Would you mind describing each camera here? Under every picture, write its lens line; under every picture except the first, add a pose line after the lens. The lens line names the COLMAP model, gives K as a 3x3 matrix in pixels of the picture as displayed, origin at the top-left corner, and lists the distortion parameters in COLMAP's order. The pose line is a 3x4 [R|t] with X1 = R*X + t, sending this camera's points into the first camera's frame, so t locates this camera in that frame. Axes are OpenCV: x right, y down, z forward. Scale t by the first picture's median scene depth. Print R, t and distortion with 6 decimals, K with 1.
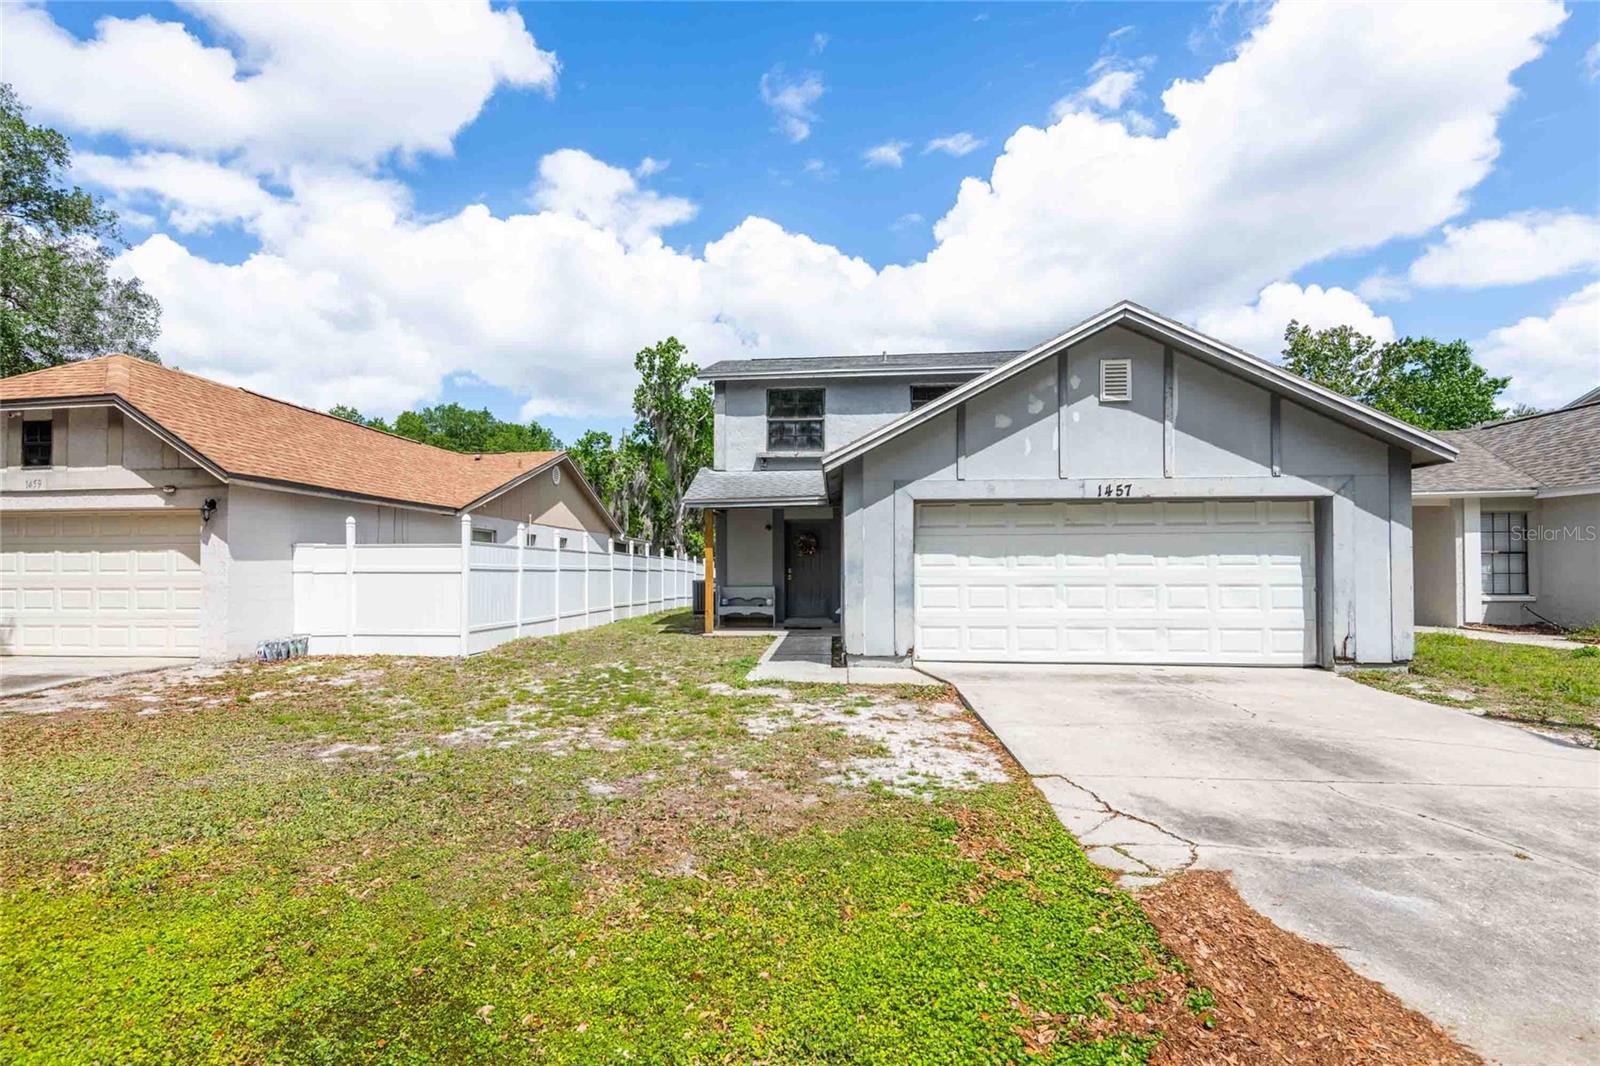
lens RADIAL K [[795.5, 0, 795.4], [0, 795.5, 540.5], [0, 0, 1]] dist [0.015522, -0.000317]
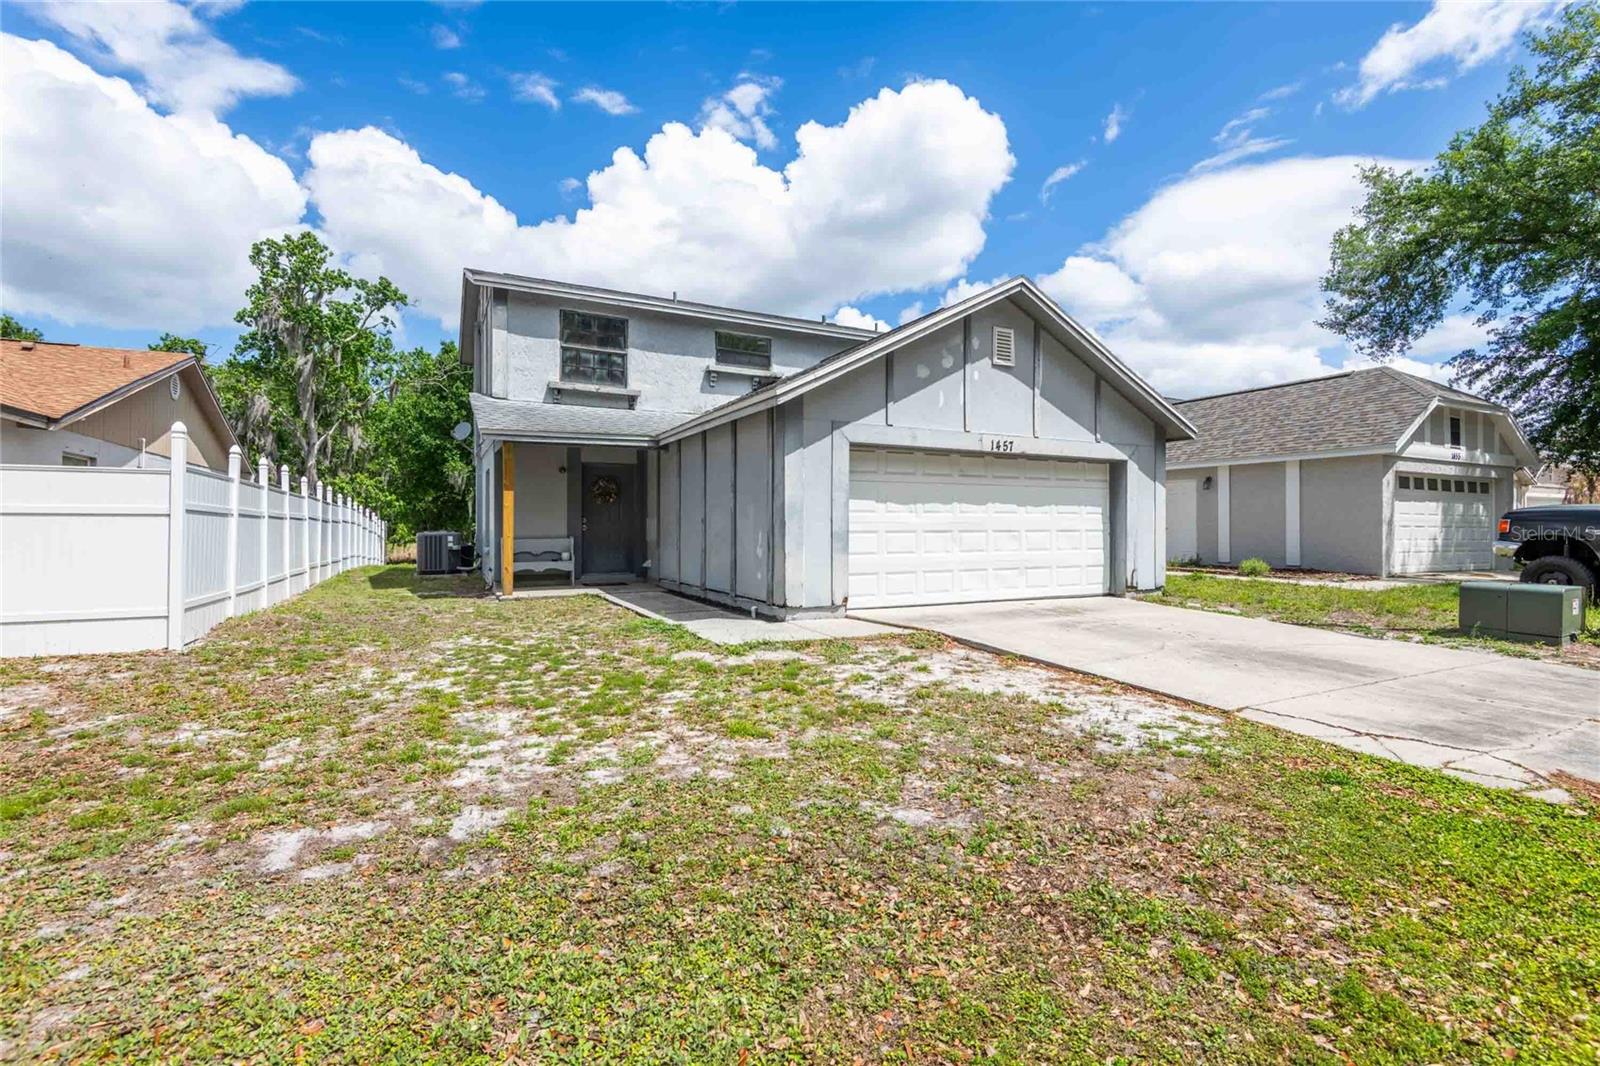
lens RADIAL K [[714.9, 0, 800.0], [0, 714.9, 533.0], [0, 0, 1]] dist [0.028001, -0.016851]
pose [[0.841569, -0.002957, 0.540141, -0.365678], [-0.020812, 0.999065, 0.037896, 0.026009], [-0.539748, -0.043134, 0.840721, 0.301766]]
